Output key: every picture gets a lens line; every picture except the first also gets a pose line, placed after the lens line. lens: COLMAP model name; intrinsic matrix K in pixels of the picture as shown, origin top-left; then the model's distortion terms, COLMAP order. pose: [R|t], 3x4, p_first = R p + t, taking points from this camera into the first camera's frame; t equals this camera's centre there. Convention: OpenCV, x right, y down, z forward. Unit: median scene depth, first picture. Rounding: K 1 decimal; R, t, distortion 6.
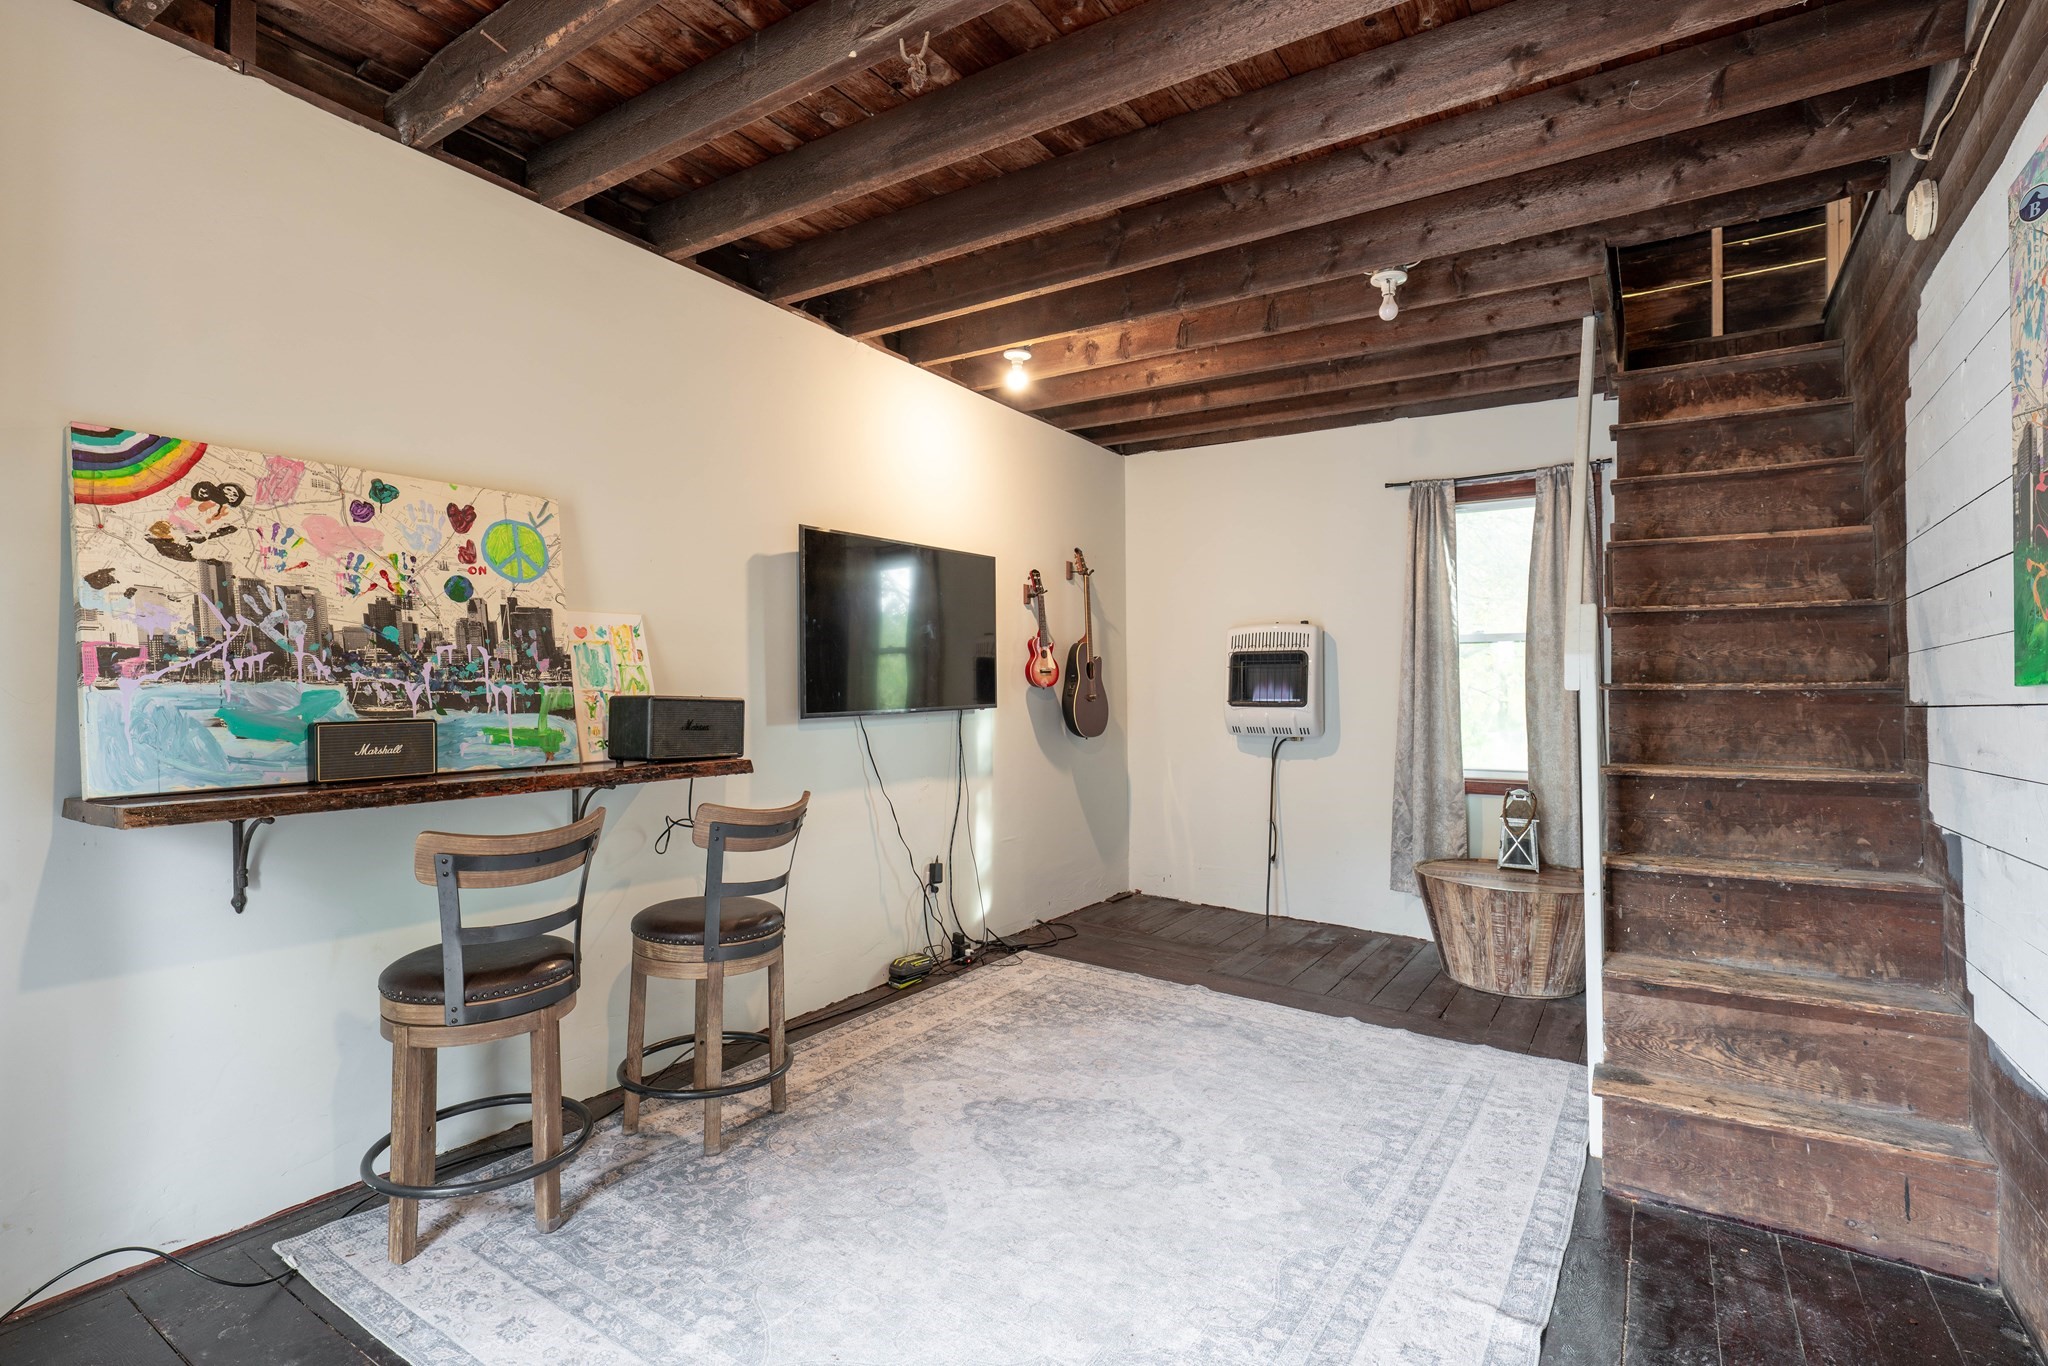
lens RADIAL K [[961.2, 0, 1028.2], [0, 961.2, 685.2], [0, 0, 1]] dist [0.004164, -0.000427]
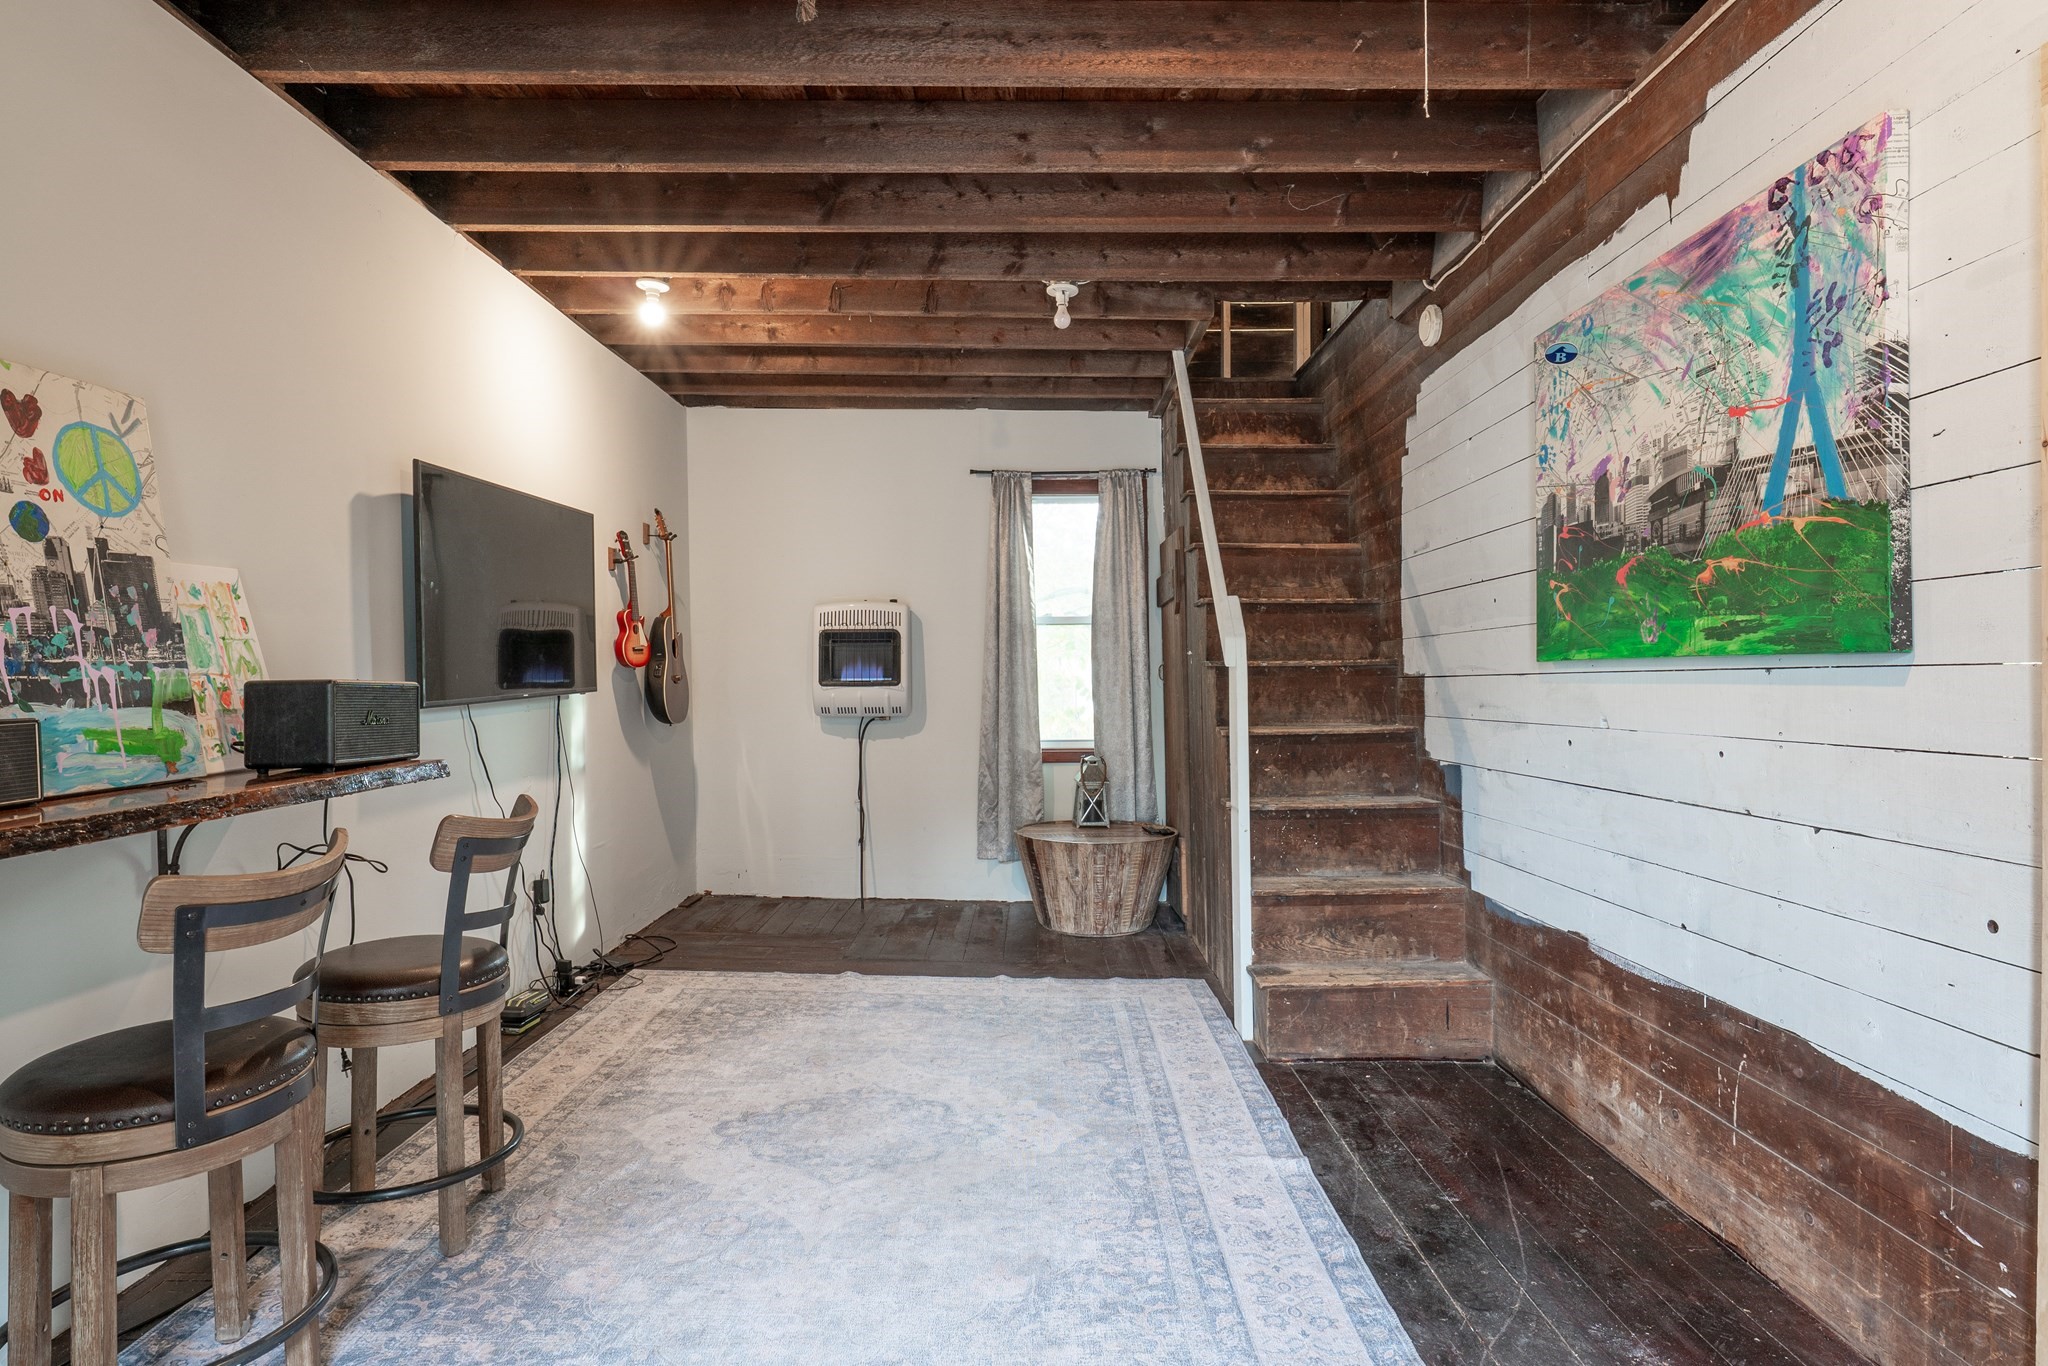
lens RADIAL K [[1050.9, 0, 1024.3], [0, 1050.9, 685.6], [0, 0, 1]] dist [-0.003144, 0.000298]
pose [[0.840438, -0.014695, 0.541708, -0.338307], [0.004220, 0.999779, 0.020574, 0.000660], [-0.541891, -0.015005, 0.840315, 0.017392]]
